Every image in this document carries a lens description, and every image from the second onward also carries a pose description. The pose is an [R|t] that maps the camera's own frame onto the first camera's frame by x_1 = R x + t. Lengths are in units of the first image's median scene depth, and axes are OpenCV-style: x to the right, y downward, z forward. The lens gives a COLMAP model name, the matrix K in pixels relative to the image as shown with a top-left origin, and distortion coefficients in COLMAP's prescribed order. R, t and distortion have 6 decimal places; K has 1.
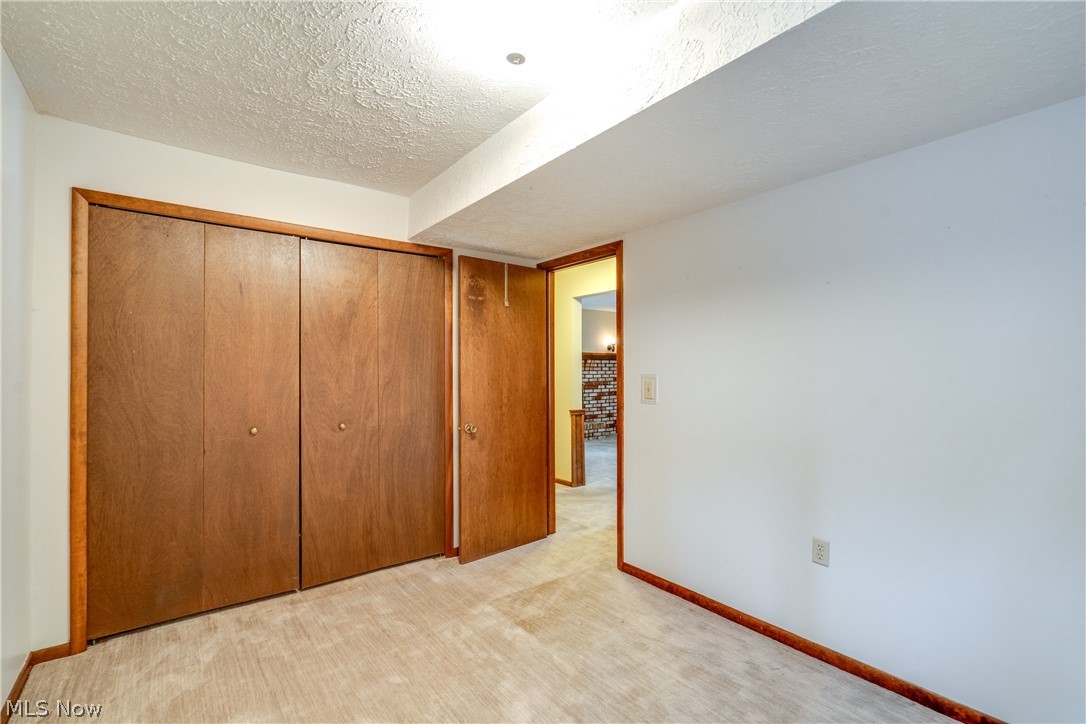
lens RADIAL K [[501.4, 0, 542.8], [0, 501.4, 365.2], [0, 0, 1]] dist [-0.002654, 0.000789]
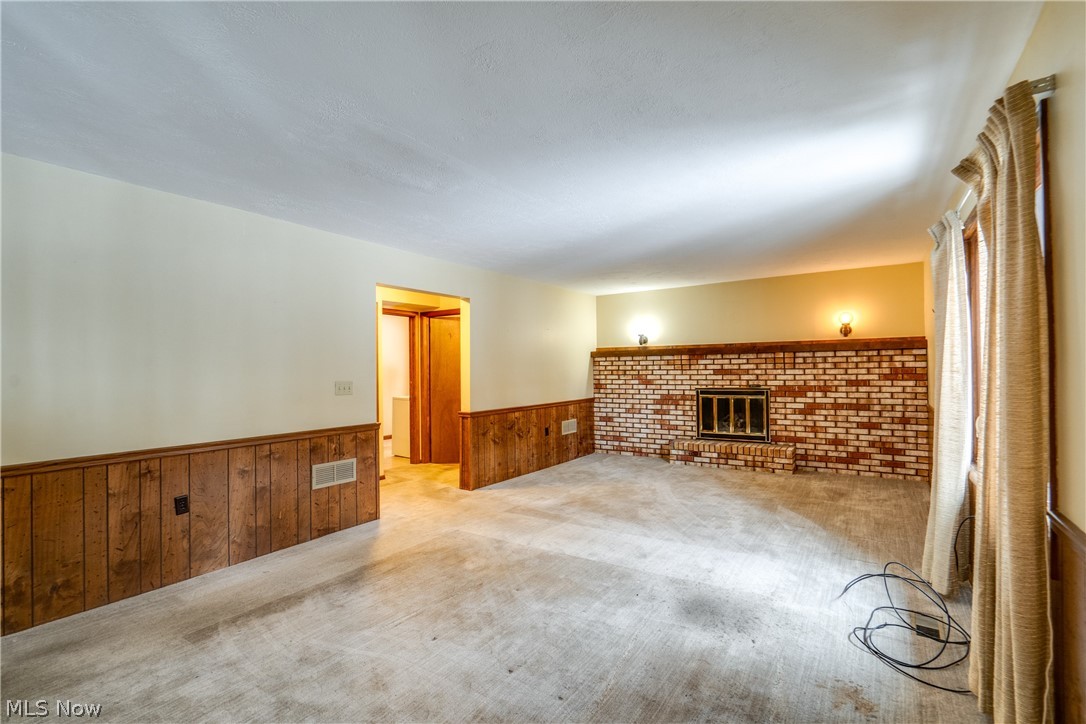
lens RADIAL K [[488.3, 0, 538.8], [0, 488.3, 364.7], [0, 0, 1]] dist [-0.011083, 0.006420]
pose [[0.319300, -0.007625, -0.947623, 0.584172], [0.019440, 0.999810, -0.001495, 0.000152], [0.947454, -0.017945, 0.319388, 0.479601]]
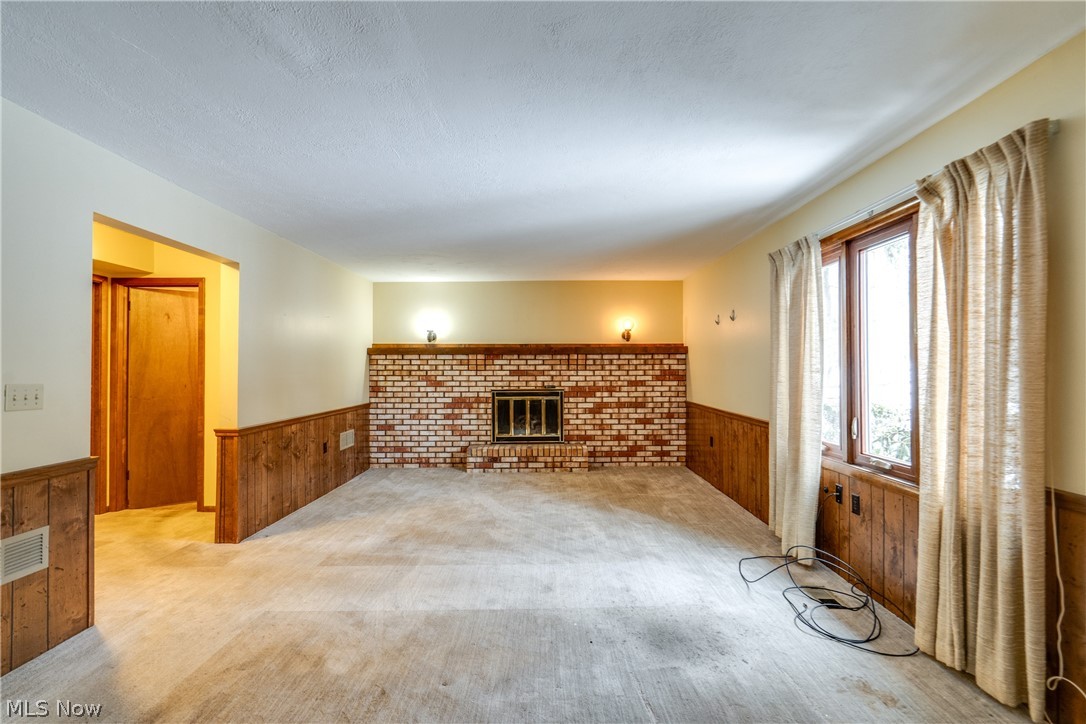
lens RADIAL K [[501.4, 0, 542.8], [0, 501.4, 365.2], [0, 0, 1]] dist [-0.002654, 0.000789]
pose [[0.789478, -0.001858, -0.613776, 0.465799], [0.004292, 0.999988, 0.002493, 0.002185], [0.613764, -0.004602, 0.789476, 0.422381]]
